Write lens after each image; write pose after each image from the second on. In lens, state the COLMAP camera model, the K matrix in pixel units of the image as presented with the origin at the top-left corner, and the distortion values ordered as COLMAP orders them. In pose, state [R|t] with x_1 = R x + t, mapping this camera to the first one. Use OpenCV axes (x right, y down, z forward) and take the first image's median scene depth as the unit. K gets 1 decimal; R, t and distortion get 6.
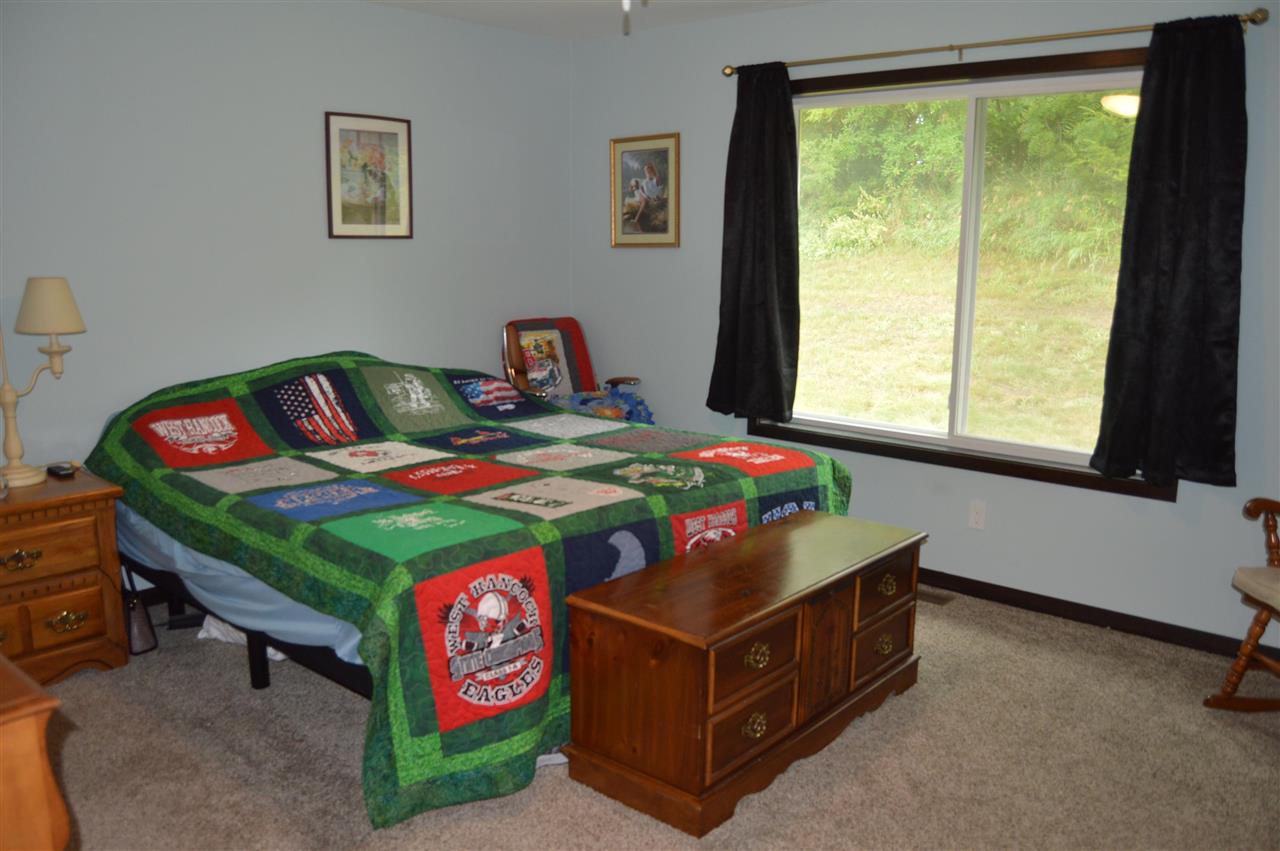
lens RADIAL K [[1020.1, 0, 635.9], [0, 1020.1, 438.8], [0, 0, 1]] dist [-0.087234, 0.035477]
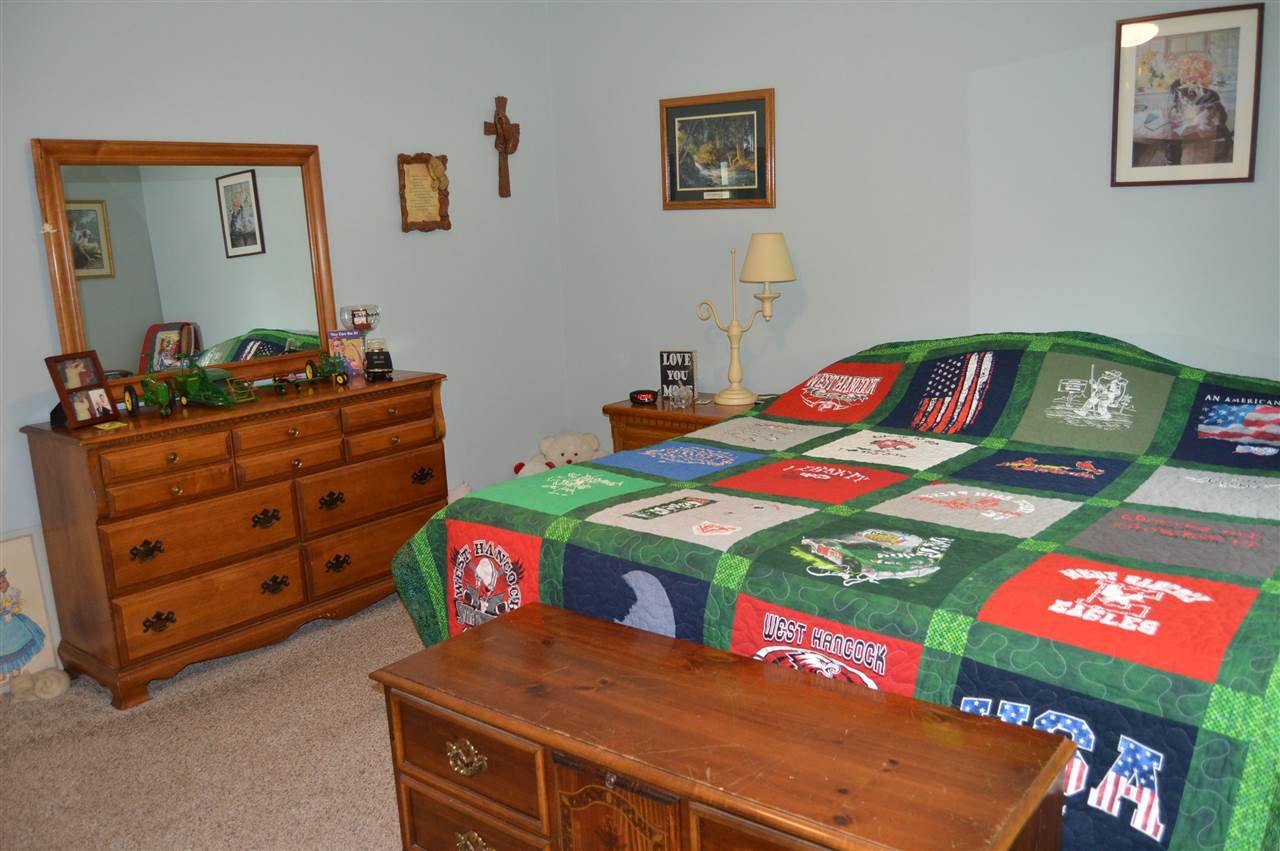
lens RADIAL K [[1030.4, 0, 633.4], [0, 1030.4, 429.7], [0, 0, 1]] dist [-0.089740, 0.035442]
pose [[0.044283, 0.183917, -0.981944, 0.598707], [-0.153649, 0.972467, 0.175213, -0.121441], [0.987133, 0.143116, 0.071323, 0.768487]]
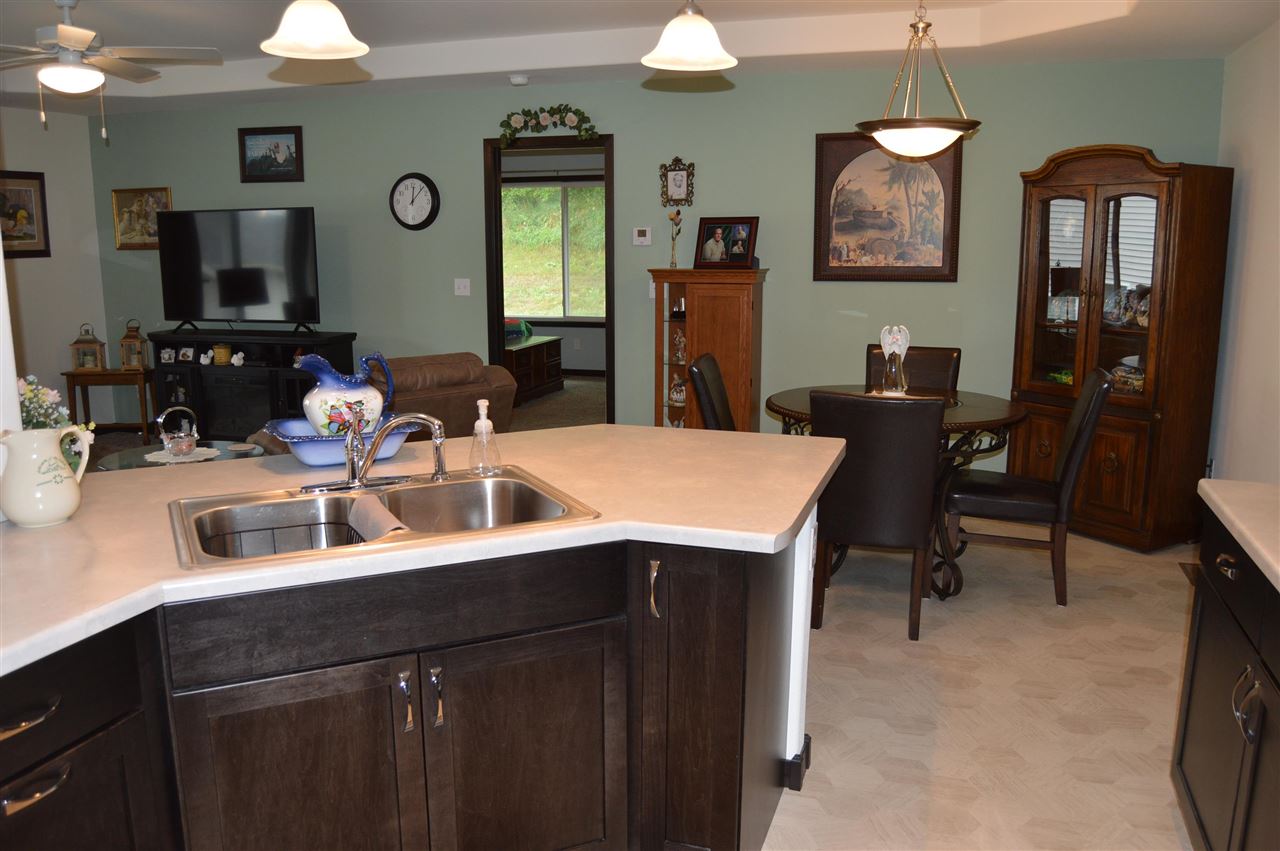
lens RADIAL K [[1020.1, 0, 635.9], [0, 1020.1, 438.8], [0, 0, 1]] dist [-0.087234, 0.035477]
pose [[0.917845, -0.090576, 0.386467, -0.690876], [0.089792, 0.995757, 0.020122, 0.334065], [-0.386650, 0.016233, 0.922084, -1.820177]]
